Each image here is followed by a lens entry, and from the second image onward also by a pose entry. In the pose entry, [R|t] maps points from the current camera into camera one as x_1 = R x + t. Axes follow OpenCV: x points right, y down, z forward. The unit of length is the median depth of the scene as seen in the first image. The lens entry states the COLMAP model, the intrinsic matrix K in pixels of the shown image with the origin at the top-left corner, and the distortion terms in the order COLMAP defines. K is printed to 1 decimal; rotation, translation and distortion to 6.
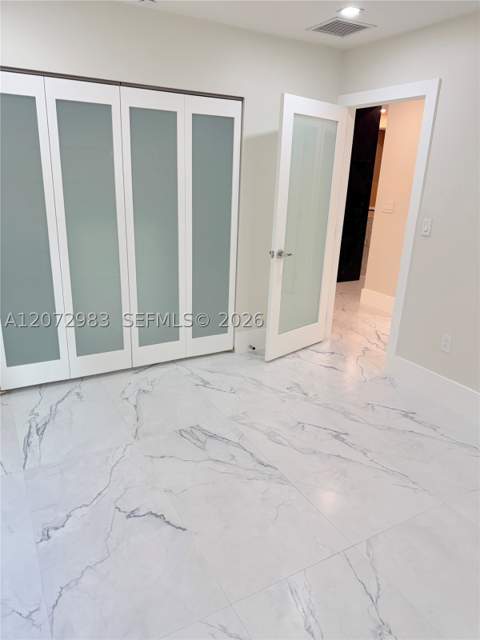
lens RADIAL K [[447.7, 0, 240.4], [0, 447.7, 320.4], [0, 0, 1]] dist [0.046929, -0.066570]
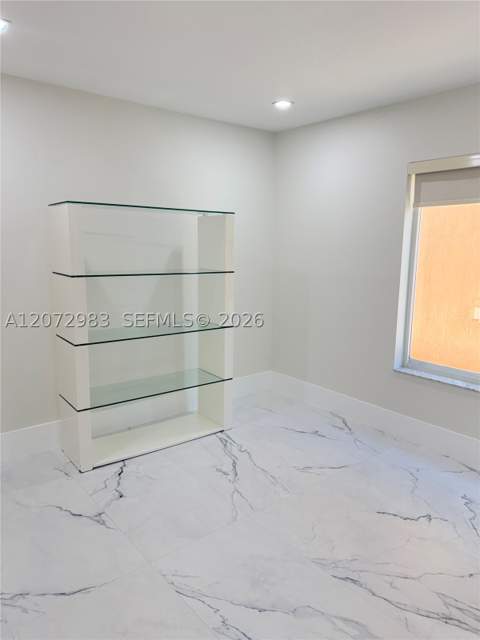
lens RADIAL K [[447.7, 0, 239.8], [0, 447.7, 319.7], [0, 0, 1]] dist [0.046929, -0.066570]
pose [[-0.983184, -0.024965, -0.180902, 0.429002], [-0.105580, 0.885976, 0.451551, -0.465019], [0.149002, 0.463058, -0.873714, 1.544256]]
